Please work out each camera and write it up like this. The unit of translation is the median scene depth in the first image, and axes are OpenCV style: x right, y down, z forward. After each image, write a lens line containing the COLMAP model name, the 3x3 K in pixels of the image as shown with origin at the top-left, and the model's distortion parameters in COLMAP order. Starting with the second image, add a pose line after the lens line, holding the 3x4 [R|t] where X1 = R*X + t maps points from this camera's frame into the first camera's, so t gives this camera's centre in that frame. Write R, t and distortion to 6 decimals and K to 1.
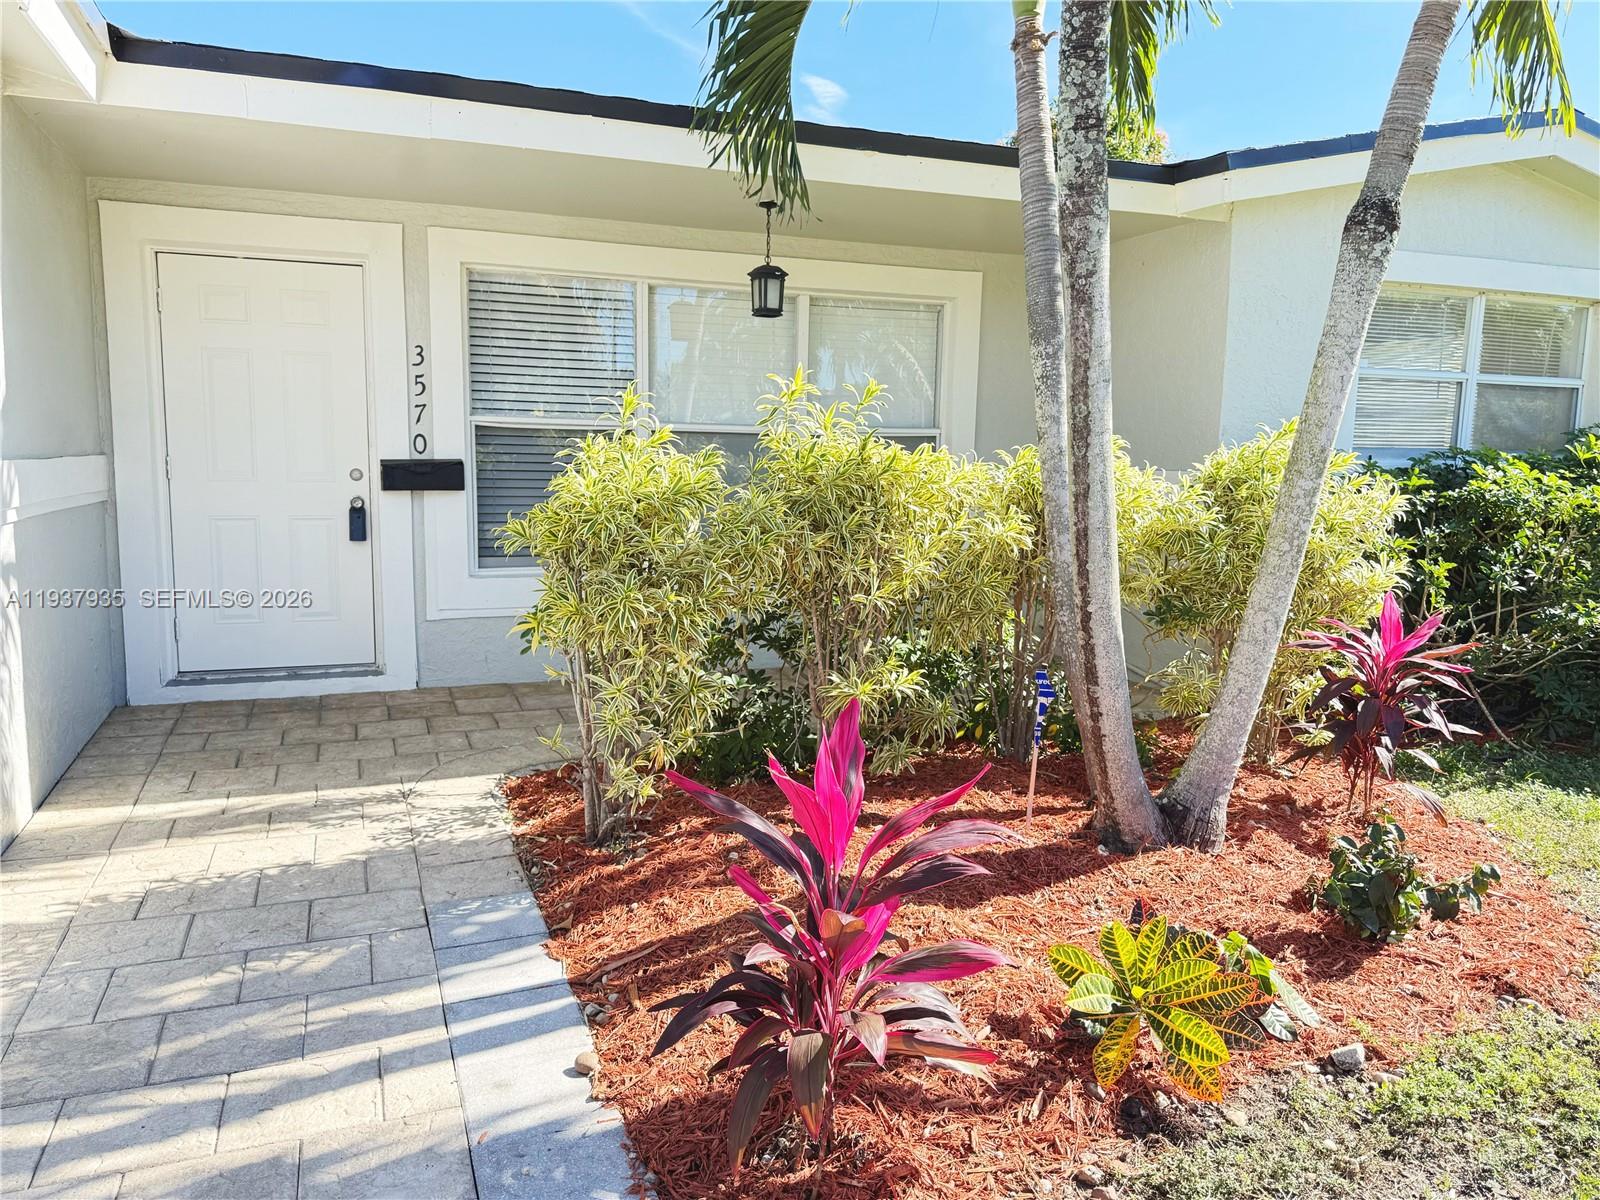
lens RADIAL K [[1142.8, 0, 800.4], [0, 1142.8, 591.5], [0, 0, 1]] dist [0.027651, -0.016569]
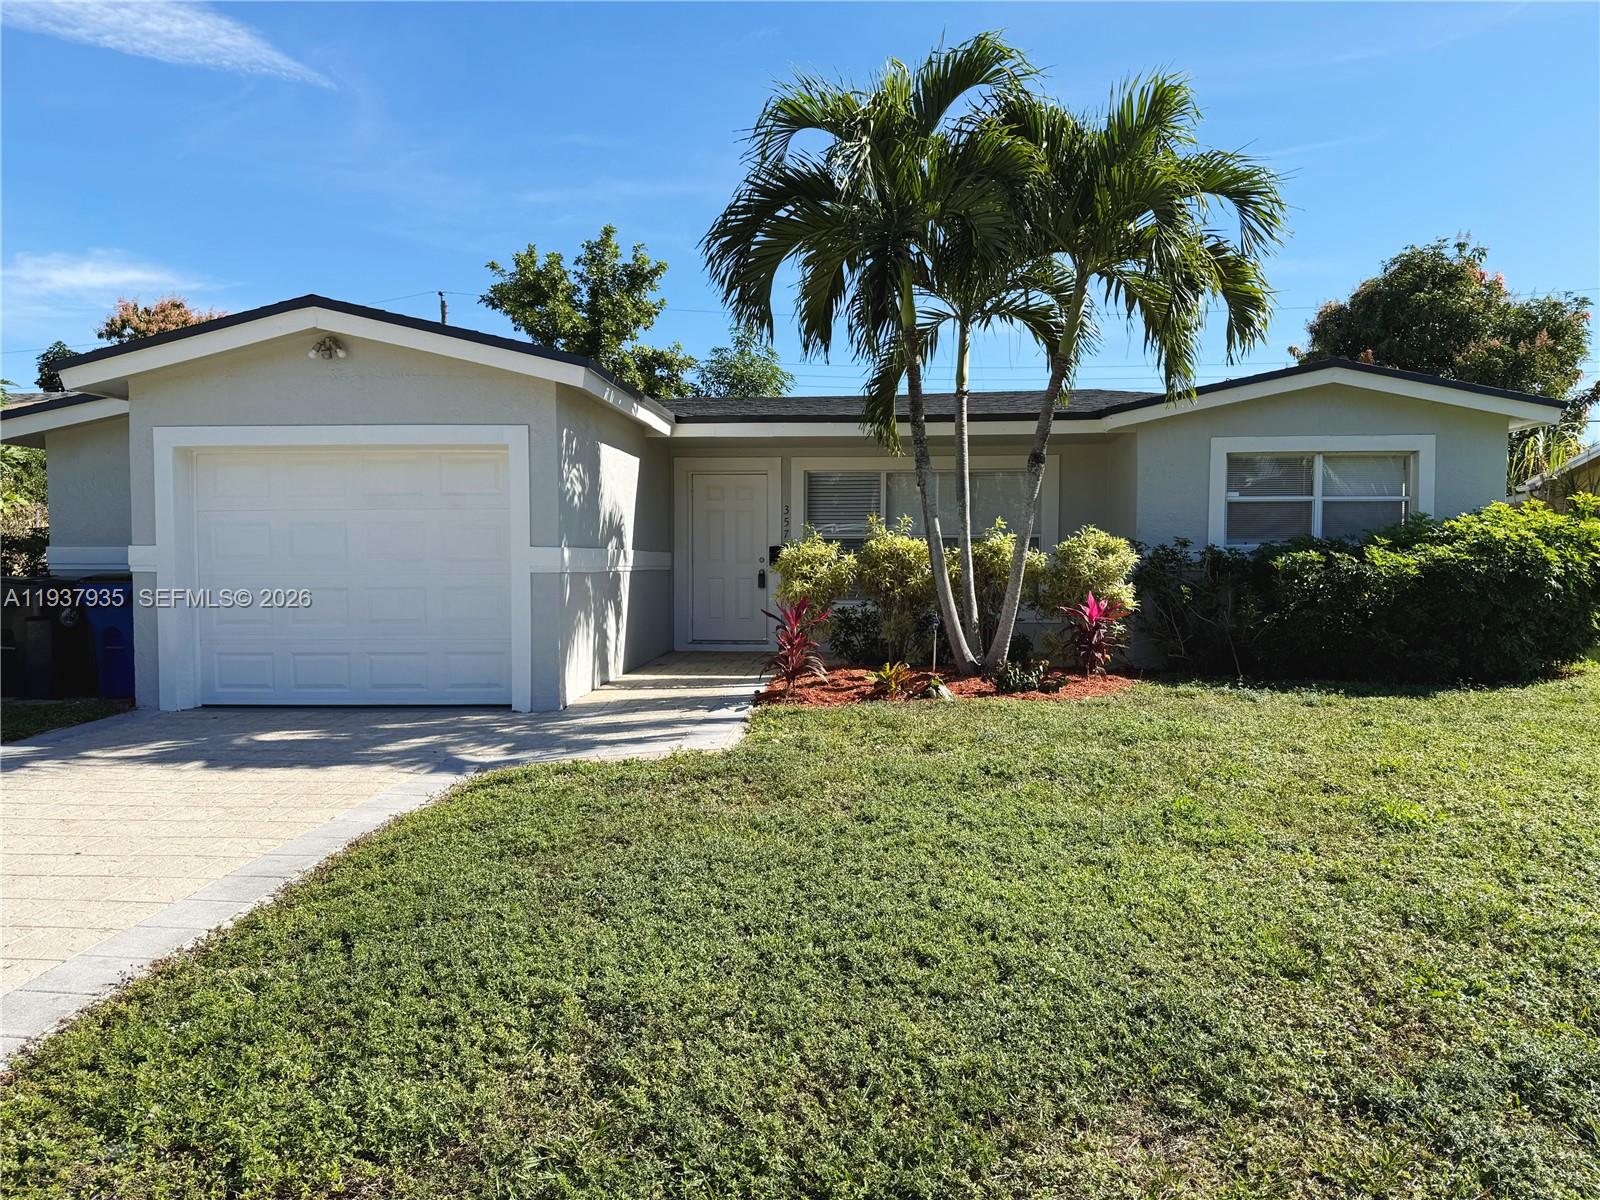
lens RADIAL K [[1142.8, 0, 806.3], [0, 1142.8, 603.7], [0, 0, 1]] dist [0.027651, -0.016569]
pose [[0.904789, 0.001440, -0.425858, 0.702689], [-0.040717, 0.995705, -0.083143, 0.181704], [0.423910, 0.092567, 0.900962, -1.080158]]
